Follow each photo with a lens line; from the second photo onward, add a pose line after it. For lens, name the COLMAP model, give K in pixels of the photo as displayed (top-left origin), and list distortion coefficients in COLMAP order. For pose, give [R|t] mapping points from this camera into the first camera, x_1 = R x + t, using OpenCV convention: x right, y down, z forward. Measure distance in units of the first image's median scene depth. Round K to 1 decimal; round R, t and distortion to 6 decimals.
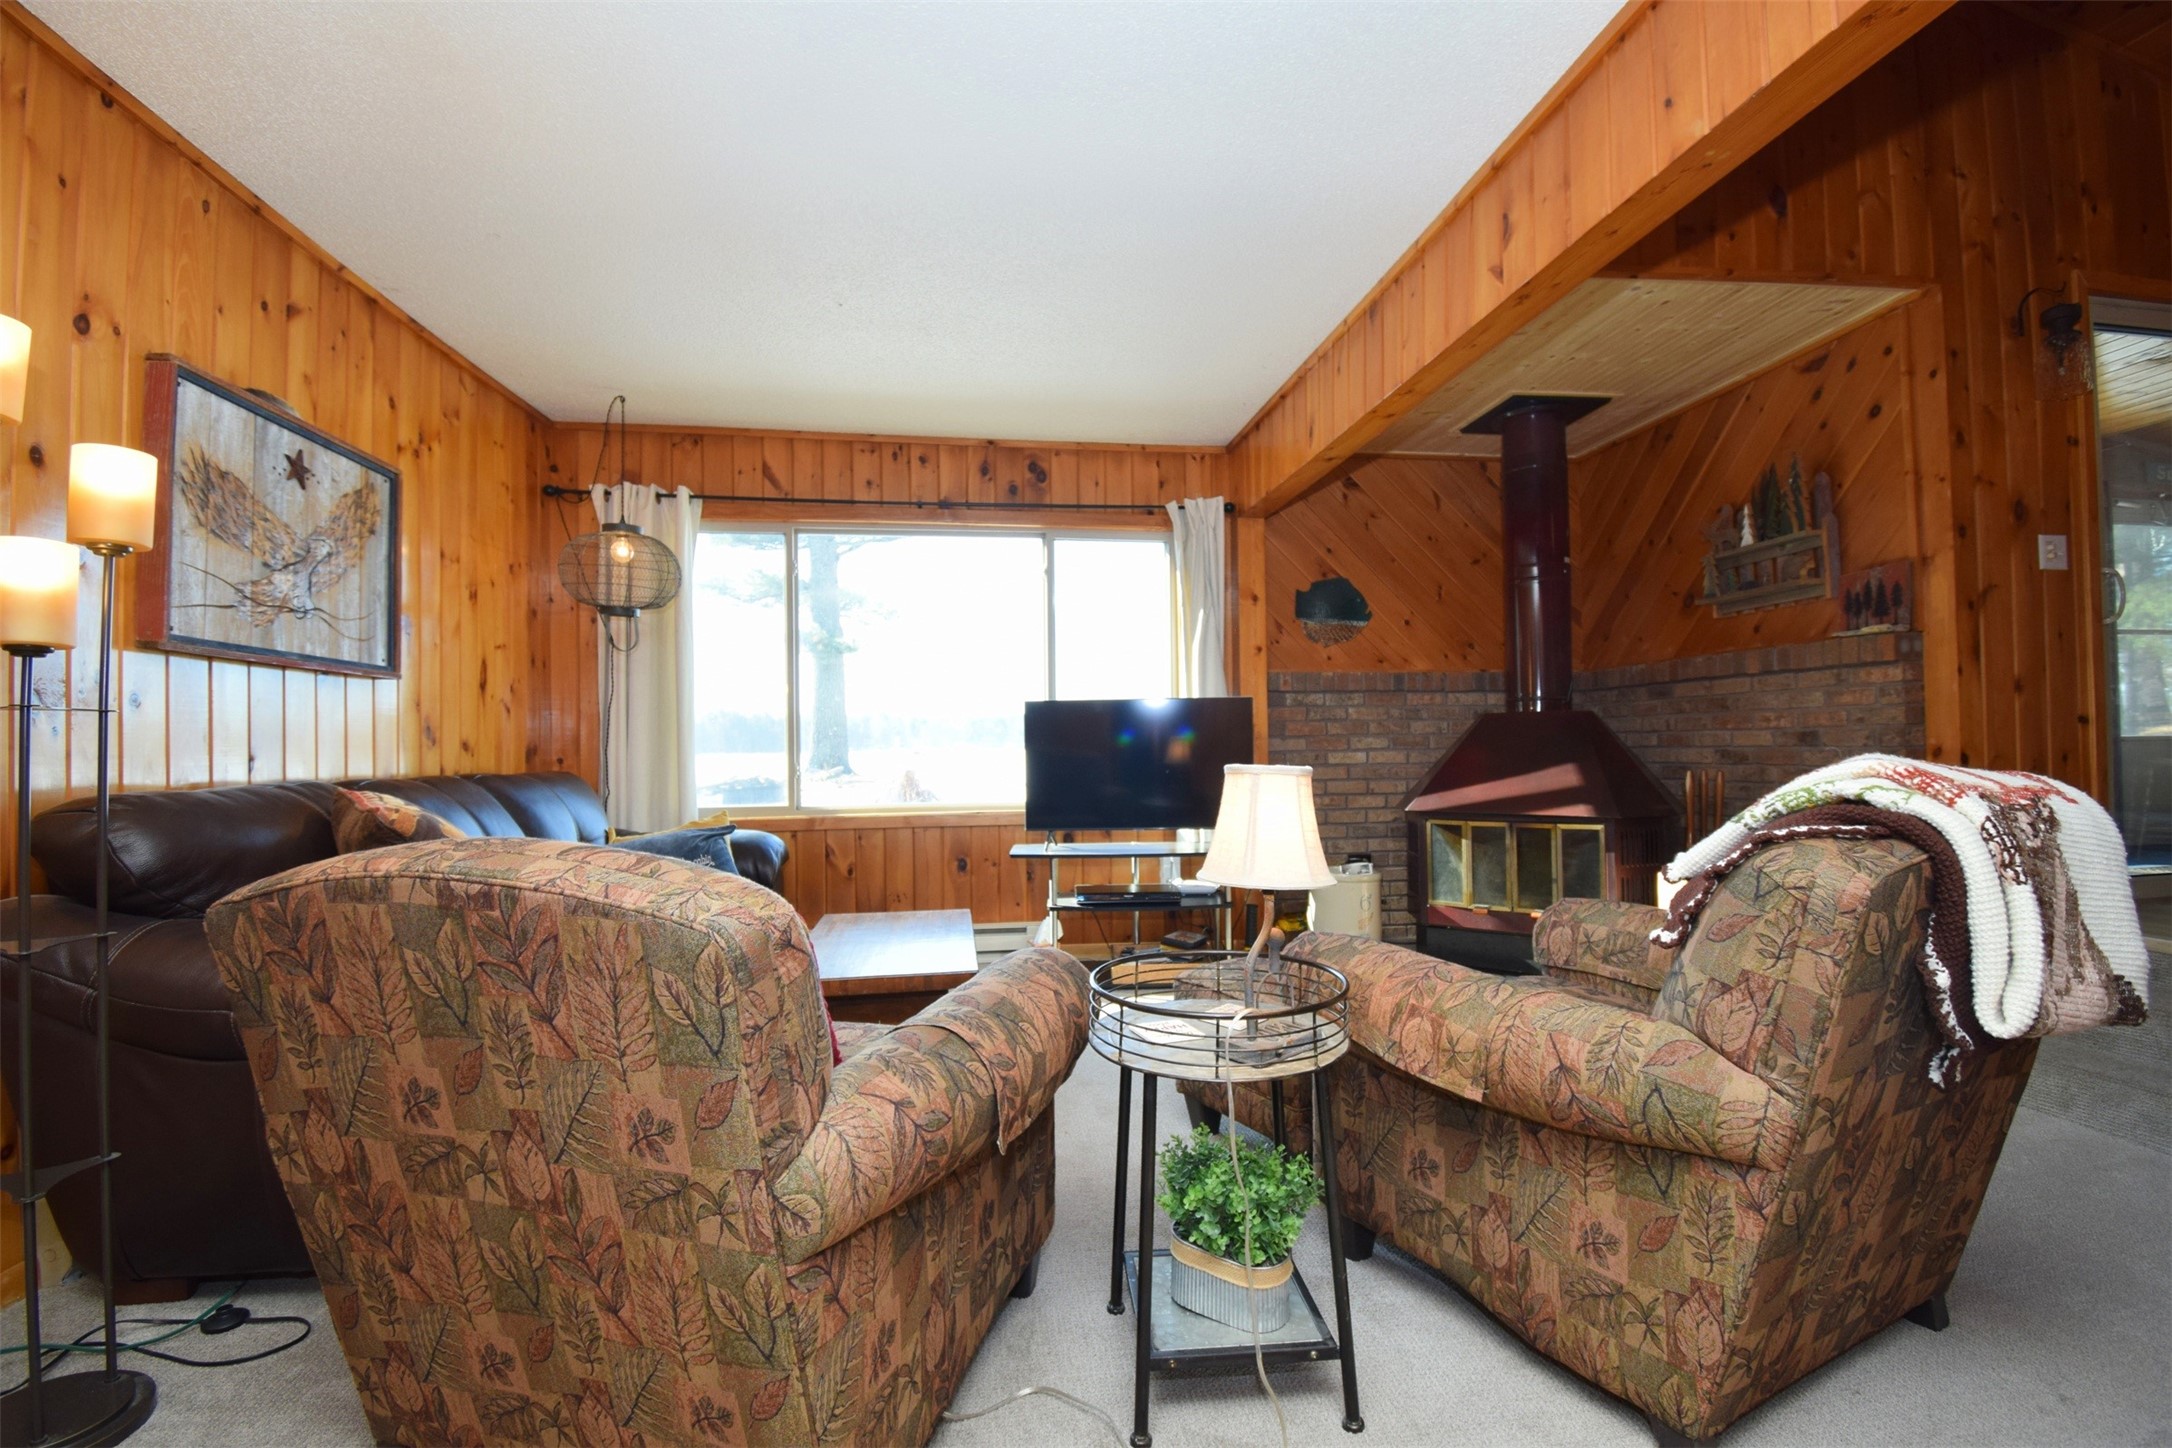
lens RADIAL K [[954.0, 0, 1091.6], [0, 954.0, 732.3], [0, 0, 1]] dist [0.024268, -0.028950]
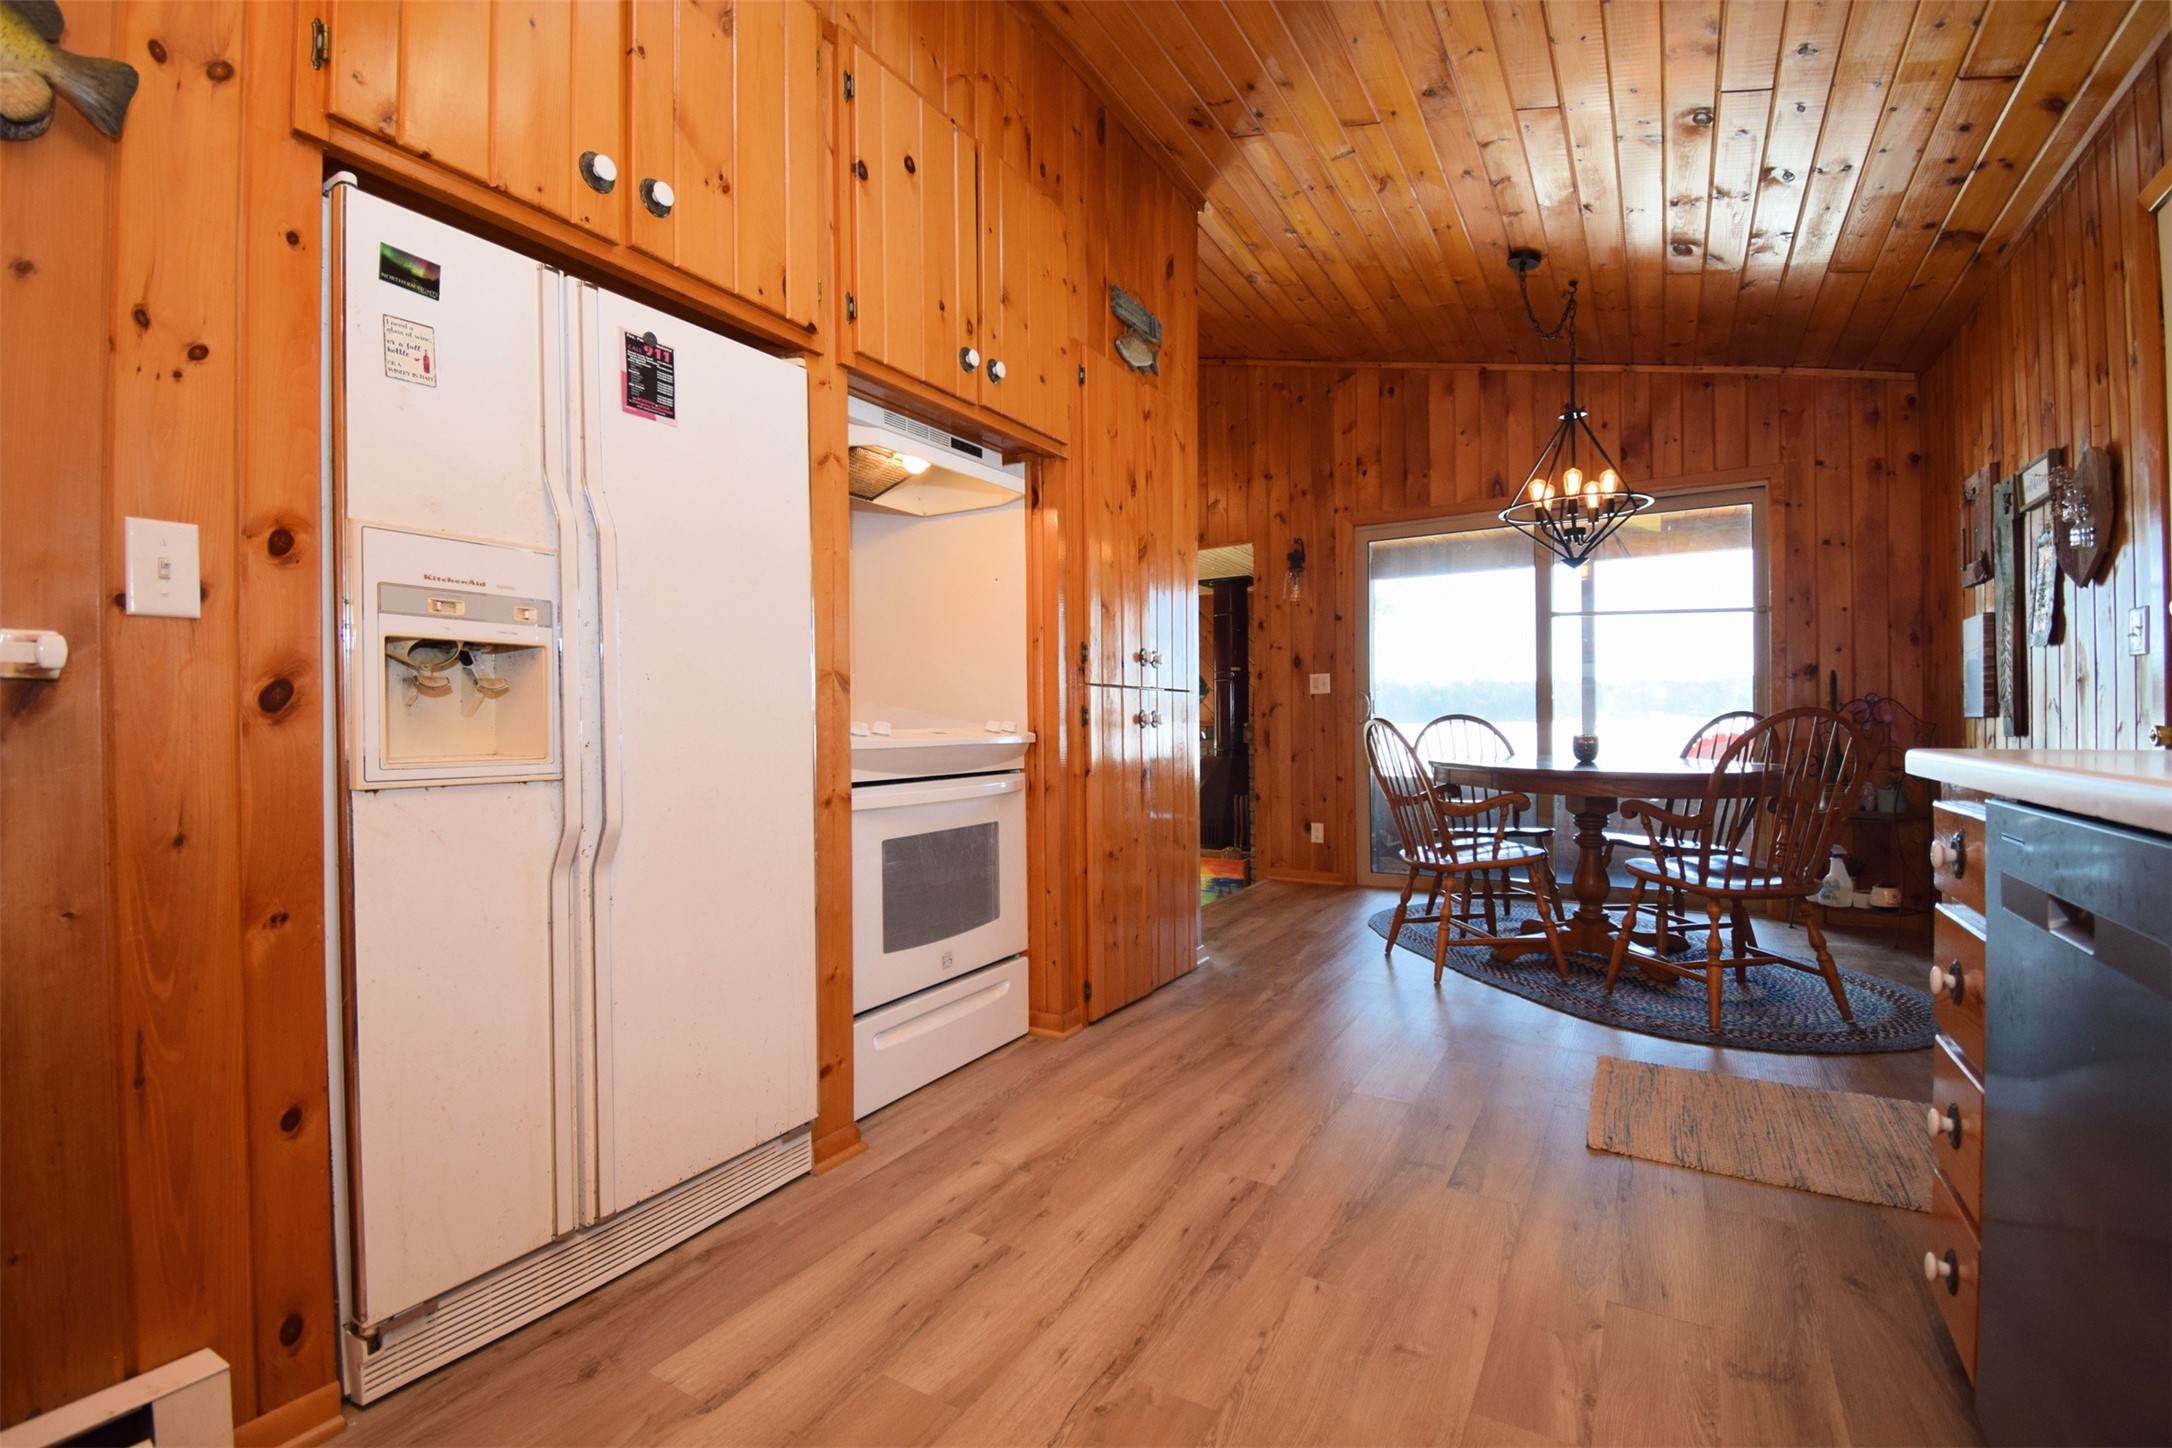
lens RADIAL K [[966.1, 0, 1092.7], [0, 966.1, 730.8], [0, 0, 1]] dist [0.026706, -0.029980]
pose [[0.783978, 0.008934, -0.620724, 1.452203], [0.010796, 0.999549, 0.028021, -0.126470], [0.620694, -0.028669, 0.783528, -0.549597]]
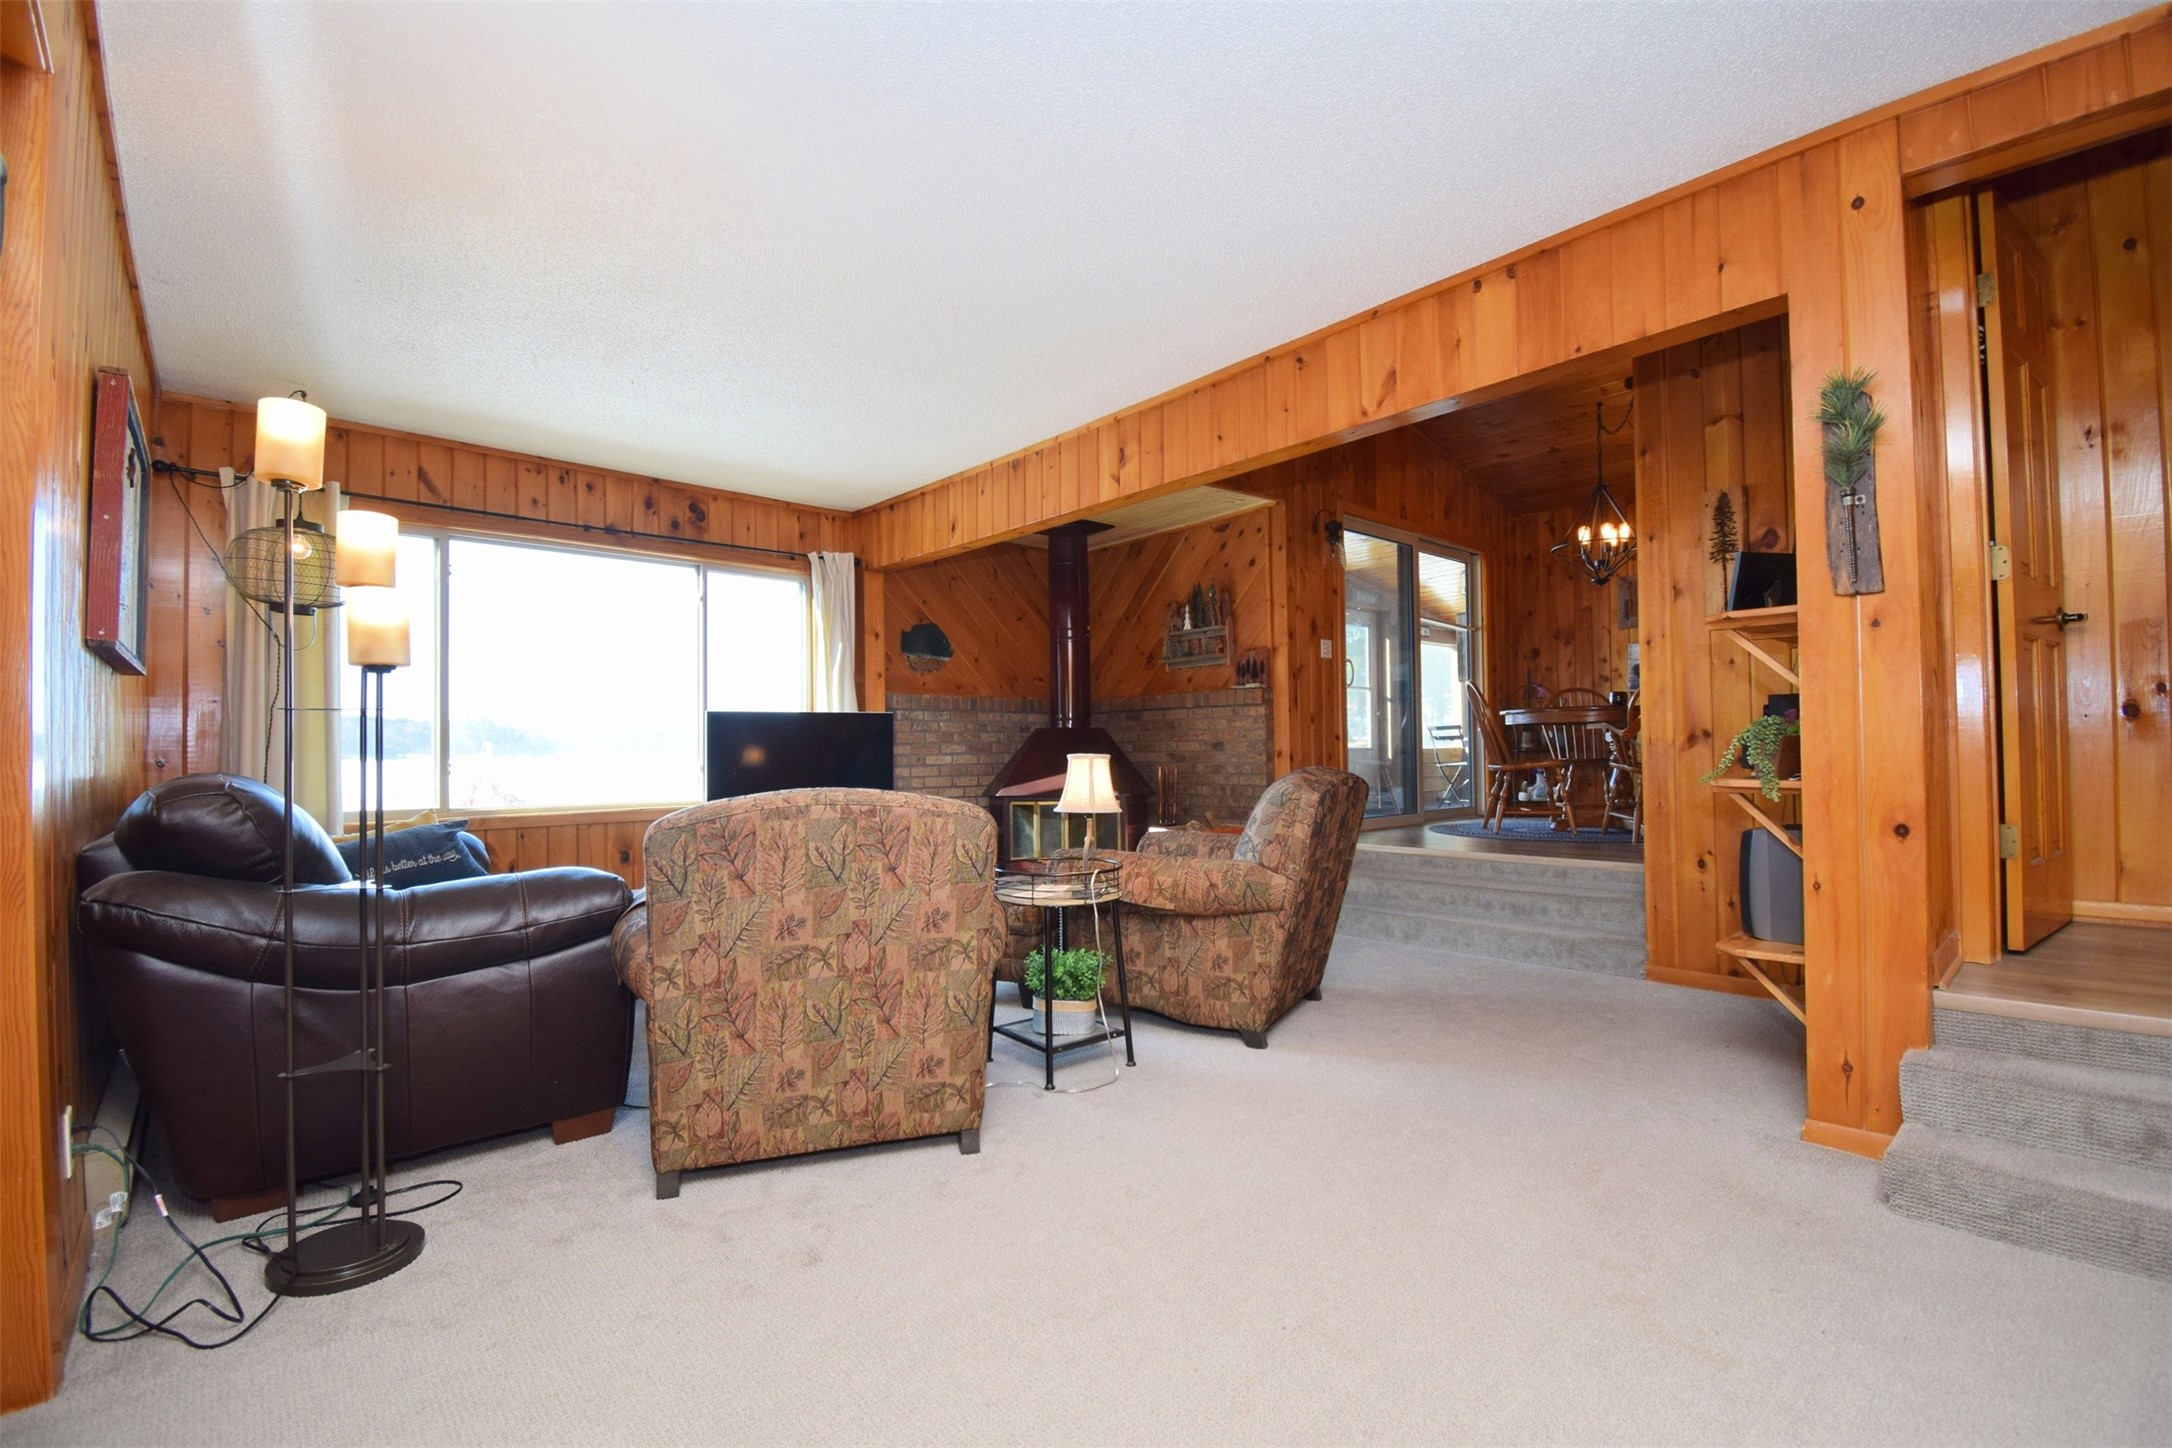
lens RADIAL K [[954.0, 0, 1091.6], [0, 954.0, 732.3], [0, 0, 1]] dist [0.024268, -0.028950]
pose [[0.826050, 0.014528, 0.563409, -0.364660], [-0.008049, 0.999870, -0.013981, 0.006122], [-0.563539, 0.007014, 0.826060, -0.256860]]
